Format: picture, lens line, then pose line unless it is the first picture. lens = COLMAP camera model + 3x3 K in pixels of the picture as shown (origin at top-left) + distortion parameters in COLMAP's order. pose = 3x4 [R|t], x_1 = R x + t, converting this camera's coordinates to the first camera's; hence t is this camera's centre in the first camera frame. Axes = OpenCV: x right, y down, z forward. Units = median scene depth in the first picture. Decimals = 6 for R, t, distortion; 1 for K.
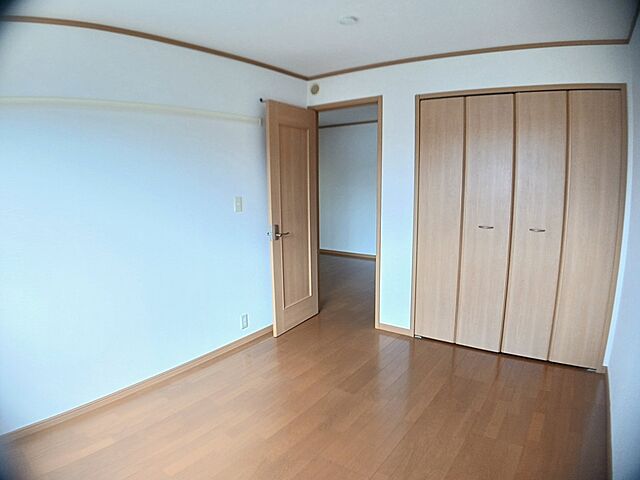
lens RADIAL K [[381.6, 0, 320.0], [0, 381.6, 240.0], [0, 0, 1]] dist [-0.115449, -0.001409]
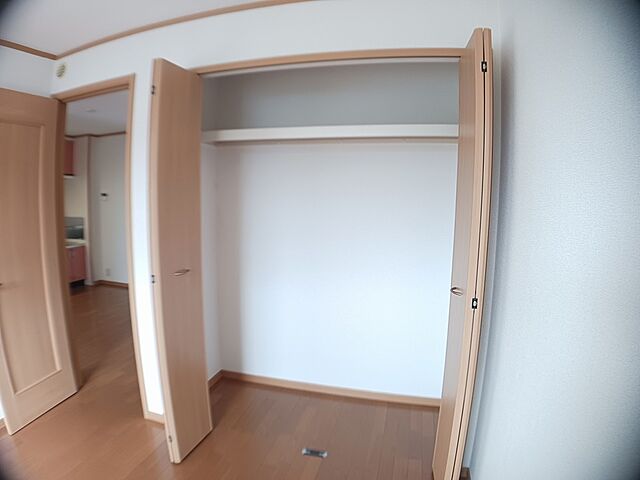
lens RADIAL K [[381.6, 0, 320.0], [0, 381.6, 240.0], [0, 0, 1]] dist [-0.115449, -0.001409]
pose [[0.923175, -0.027997, 0.383358, 0.176454], [0.045900, 0.998237, -0.037632, -0.041534], [-0.381628, 0.052337, 0.922833, 0.237661]]
